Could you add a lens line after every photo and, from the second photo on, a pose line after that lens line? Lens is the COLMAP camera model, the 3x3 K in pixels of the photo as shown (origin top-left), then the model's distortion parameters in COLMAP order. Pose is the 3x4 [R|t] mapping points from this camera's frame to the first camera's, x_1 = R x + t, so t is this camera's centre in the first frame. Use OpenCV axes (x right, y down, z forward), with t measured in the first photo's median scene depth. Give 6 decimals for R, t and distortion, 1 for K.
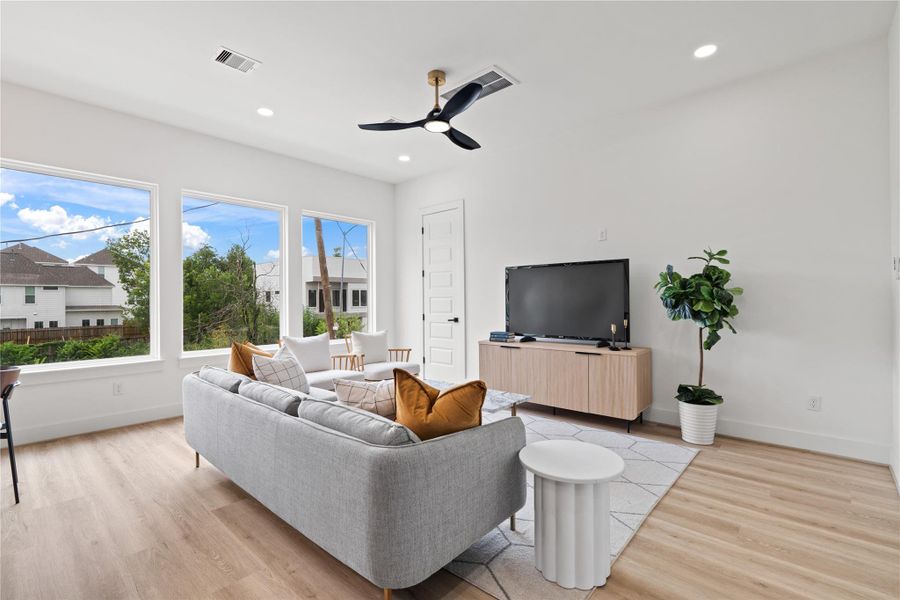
lens RADIAL K [[408.9, 0, 450.0], [0, 408.9, 300.0], [0, 0, 1]] dist [-0.002937, 0.000881]
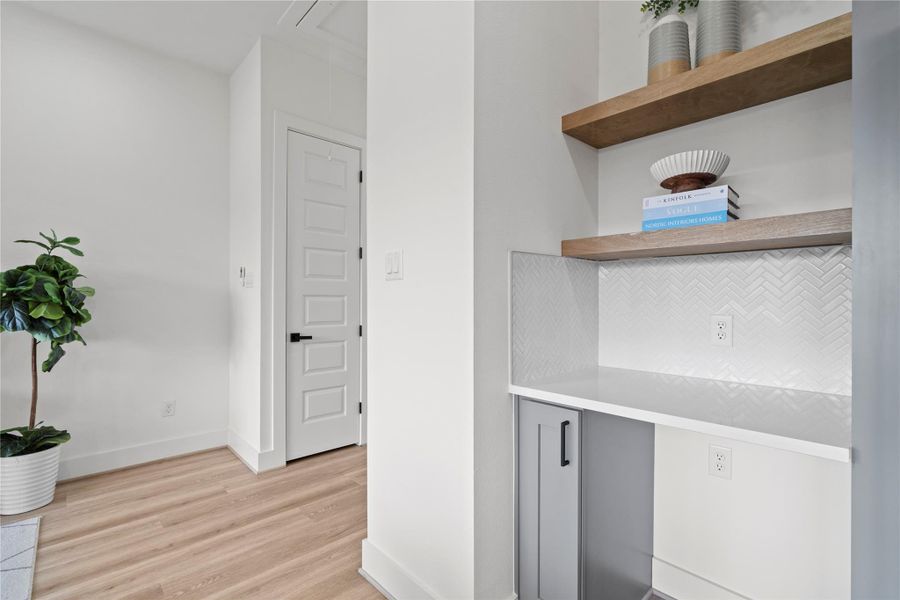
lens RADIAL K [[408.9, 0, 450.0], [0, 408.9, 300.0], [0, 0, 1]] dist [-0.002937, 0.000881]
pose [[0.082523, 0.010800, 0.996531, -0.031278], [-0.002524, 0.999940, -0.010628, 0.001010], [-0.996586, -0.001638, 0.082545, 0.244050]]
